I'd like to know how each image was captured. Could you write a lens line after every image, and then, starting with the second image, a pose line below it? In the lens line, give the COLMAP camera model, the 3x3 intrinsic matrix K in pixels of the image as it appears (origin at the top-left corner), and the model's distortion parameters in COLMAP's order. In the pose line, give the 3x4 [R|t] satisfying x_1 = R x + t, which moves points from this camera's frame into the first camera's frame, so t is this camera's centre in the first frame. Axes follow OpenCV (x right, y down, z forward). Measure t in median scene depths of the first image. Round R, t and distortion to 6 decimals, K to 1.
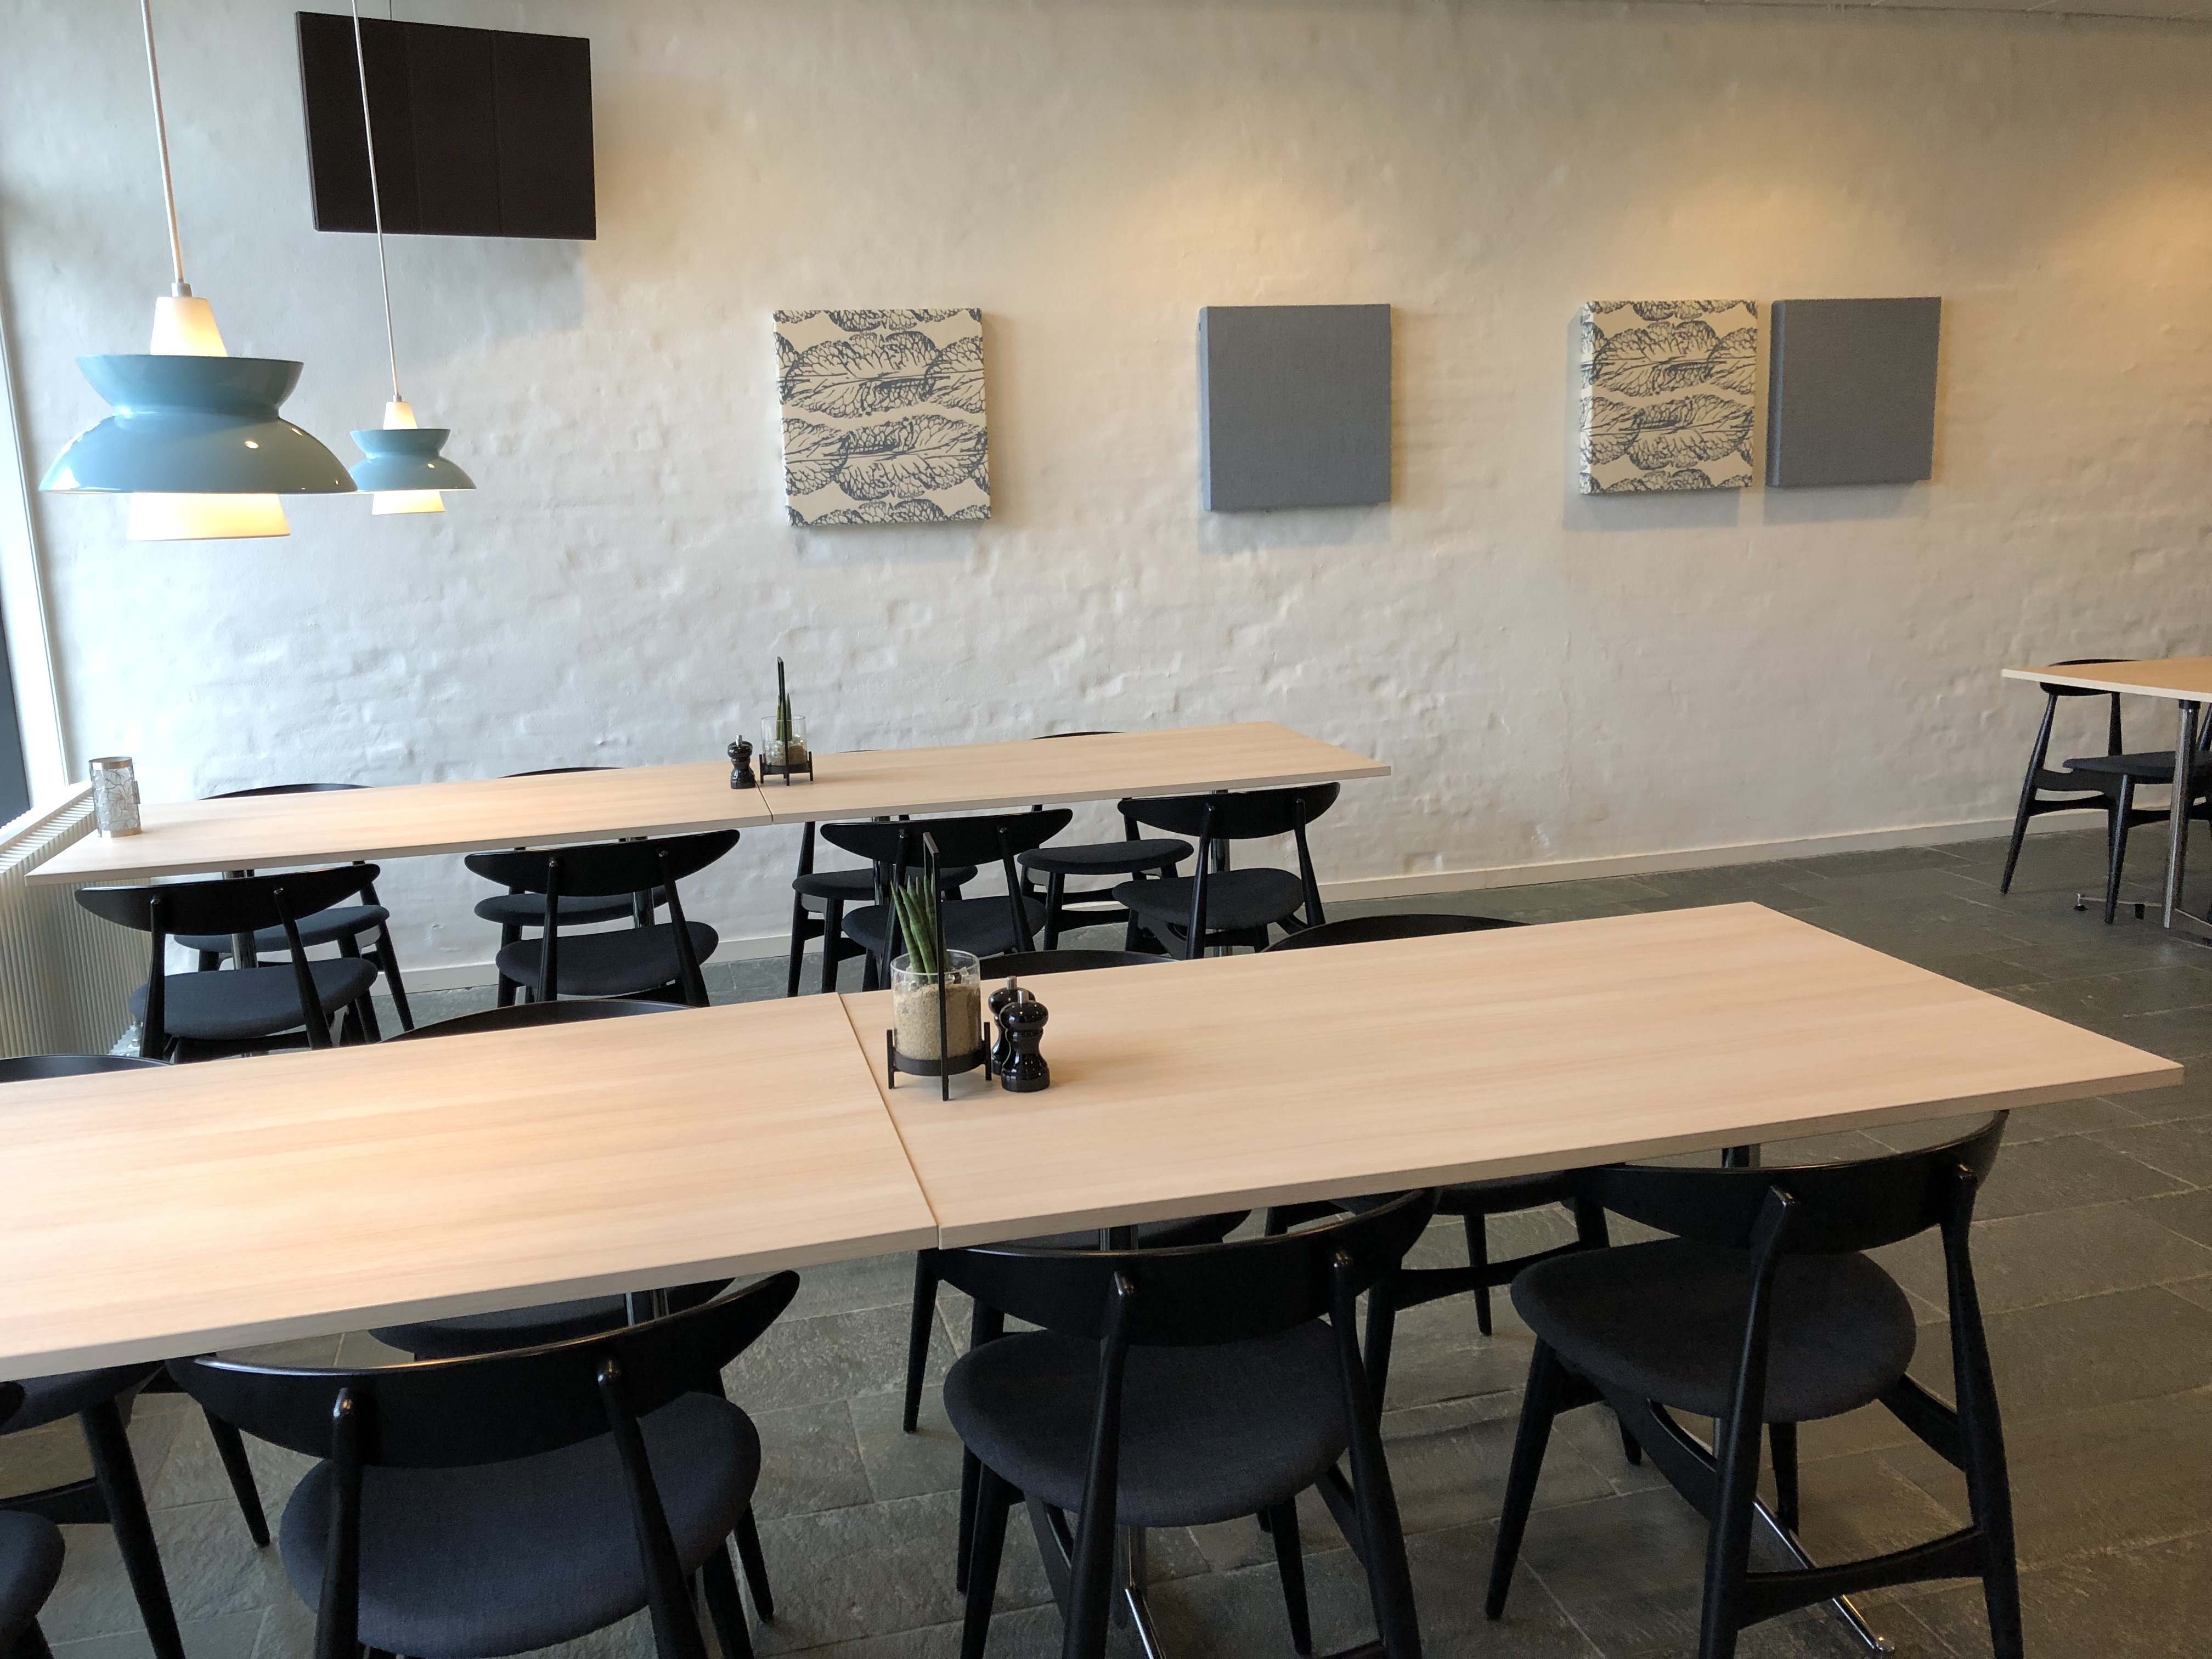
lens RADIAL K [[1810.5, 0, 1096.1], [0, 1810.5, 870.7], [0, 0, 1]] dist [-0.010223, -0.004155]
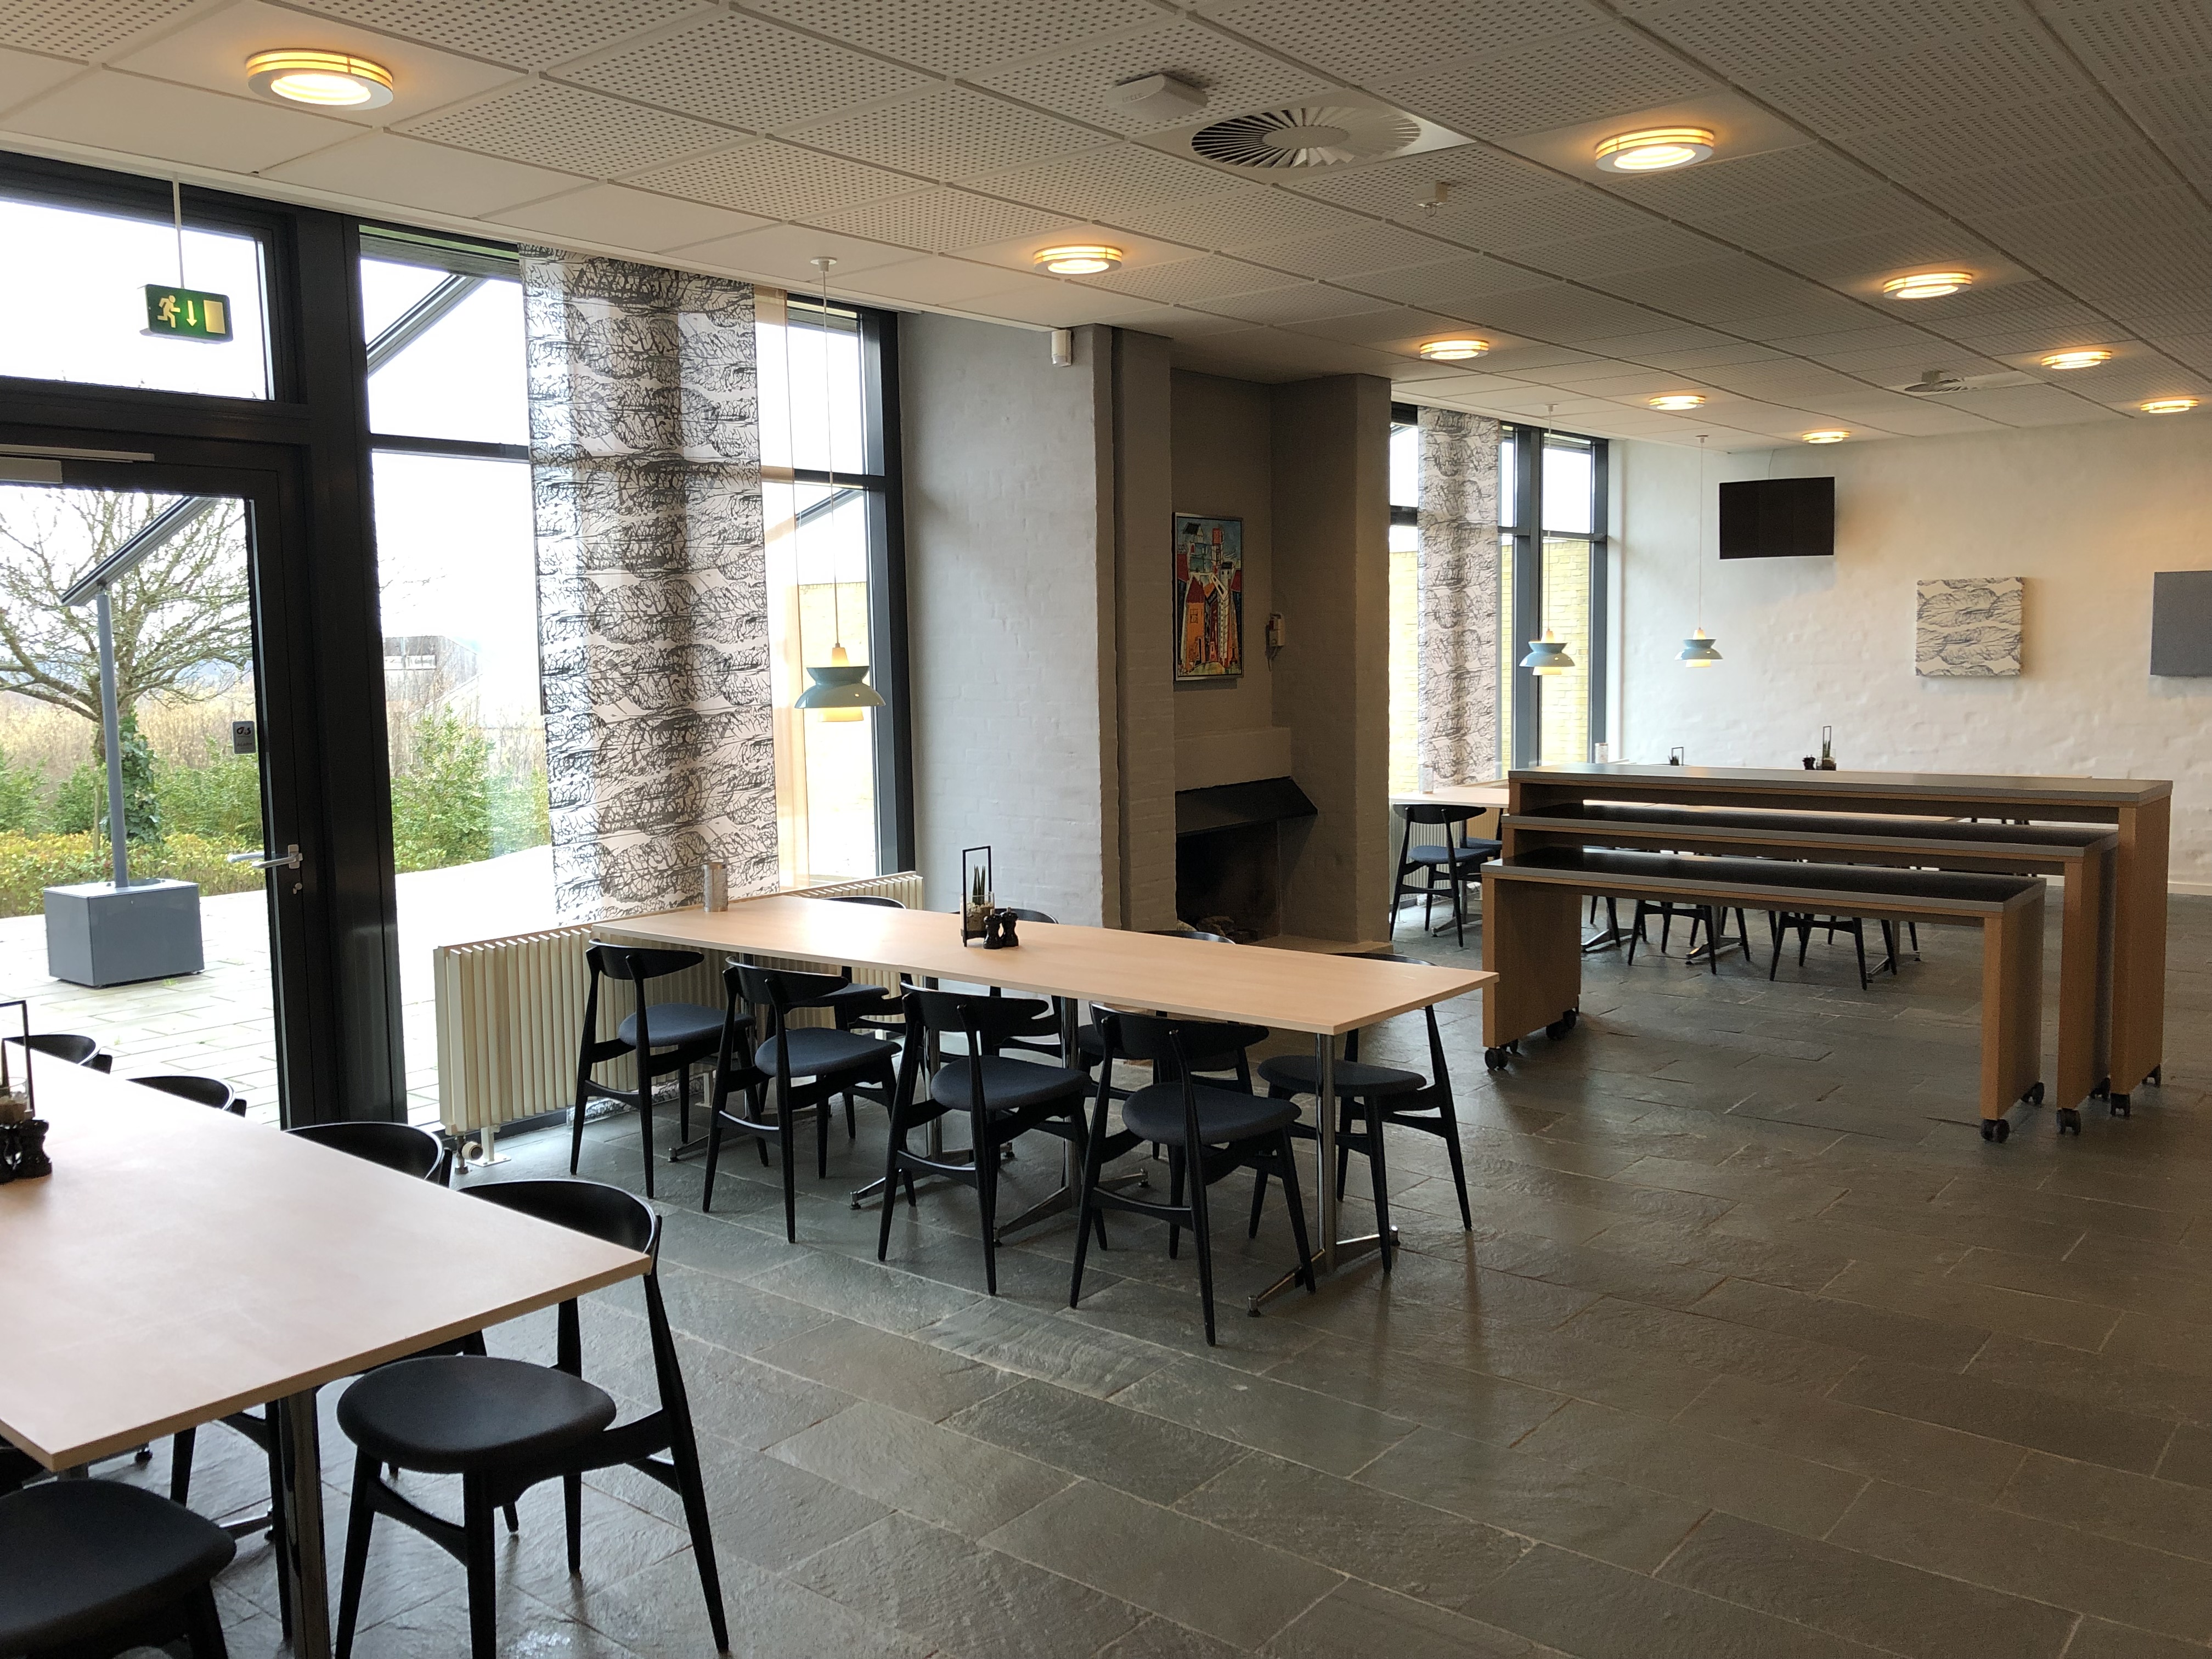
lens RADIAL K [[1770.8, 0, 1106.0], [0, 1770.8, 829.5], [0, 0, 1]] dist [-0.012026, 0.000882]
pose [[0.584762, 0.103214, -0.804612, 0.989104], [-0.173190, 0.984888, 0.000472, 0.160653], [0.792501, 0.139074, 0.593801, -1.013279]]
